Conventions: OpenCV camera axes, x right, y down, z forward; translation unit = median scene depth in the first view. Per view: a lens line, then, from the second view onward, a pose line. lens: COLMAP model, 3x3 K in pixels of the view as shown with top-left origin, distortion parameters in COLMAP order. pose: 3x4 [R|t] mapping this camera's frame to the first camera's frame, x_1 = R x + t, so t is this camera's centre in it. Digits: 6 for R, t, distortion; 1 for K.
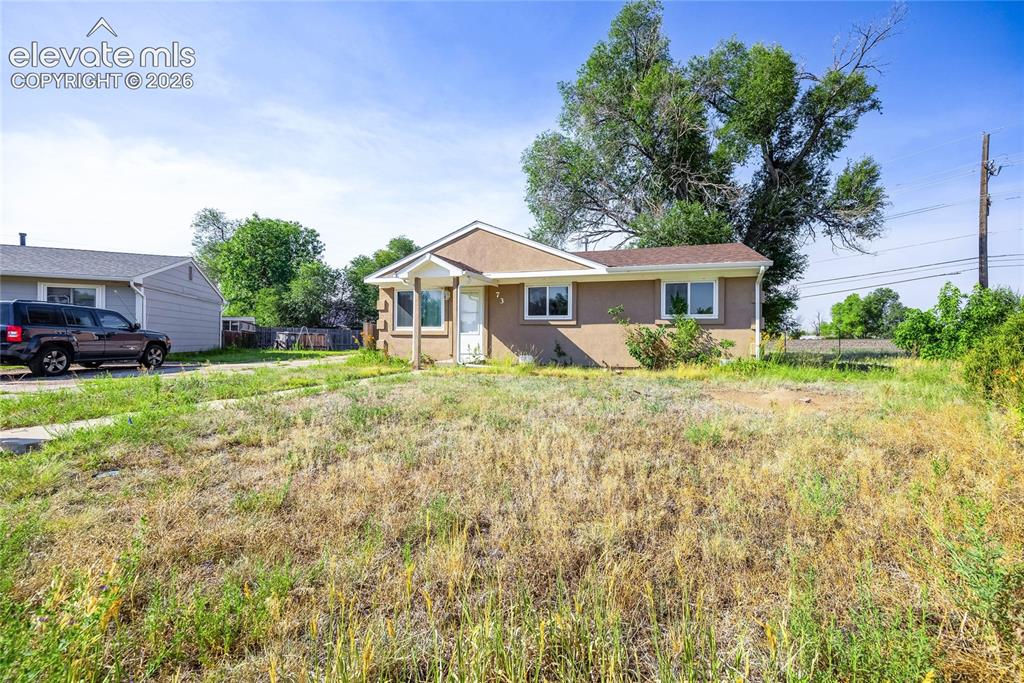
lens RADIAL K [[421.9, 0, 534.0], [0, 421.9, 338.6], [0, 0, 1]] dist [-0.000757, -0.000148]
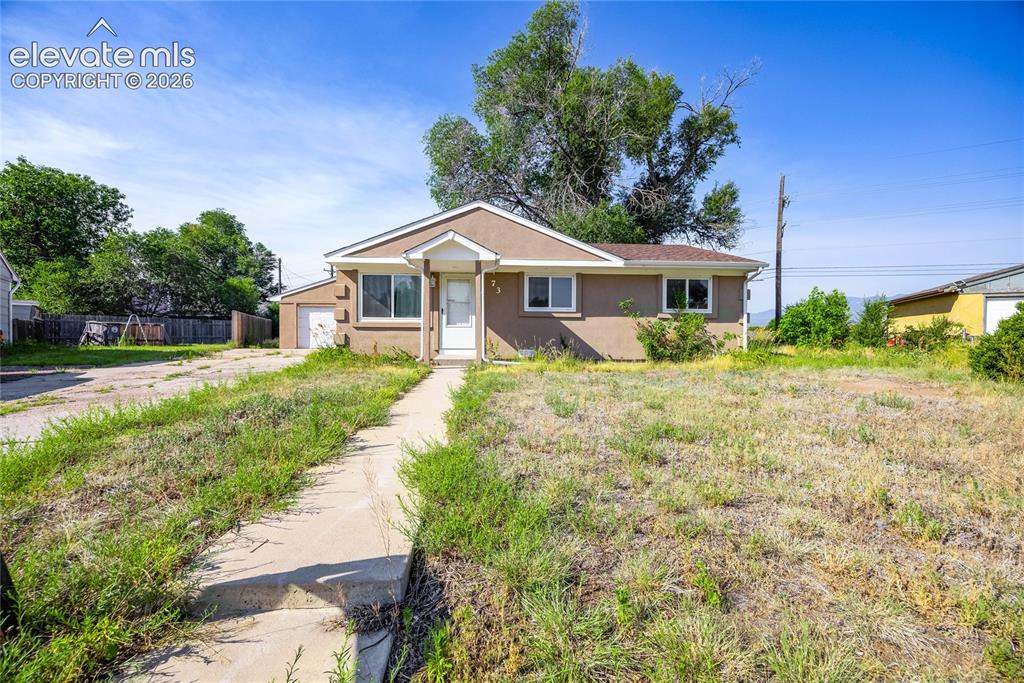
lens RADIAL K [[409.3, 0, 508.2], [0, 409.3, 336.7], [0, 0, 1]] dist [0.000546, -0.000031]
pose [[0.941193, -0.005640, 0.337823, -0.344079], [-0.000674, 0.999827, 0.018571, -0.004929], [-0.337869, -0.017706, 0.941026, 0.150628]]
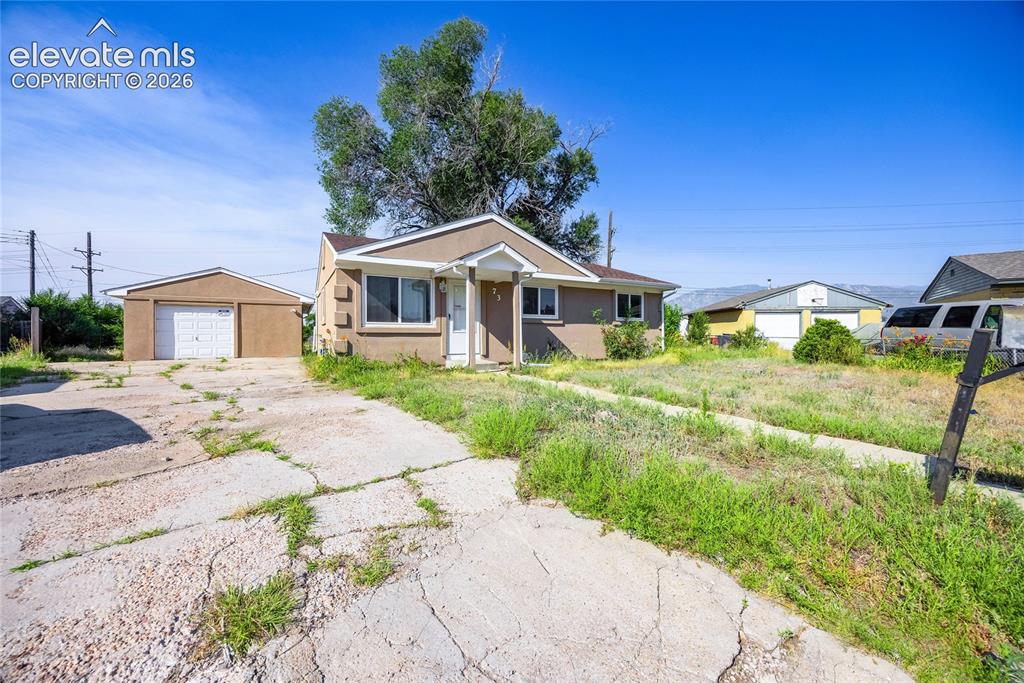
lens RADIAL K [[409.3, 0, 508.2], [0, 409.3, 336.7], [0, 0, 1]] dist [0.000546, -0.000031]
pose [[0.681409, -0.010537, 0.731827, -0.726029], [-0.000264, 0.999893, 0.014642, -0.013054], [-0.731903, -0.010171, 0.681333, 0.328094]]
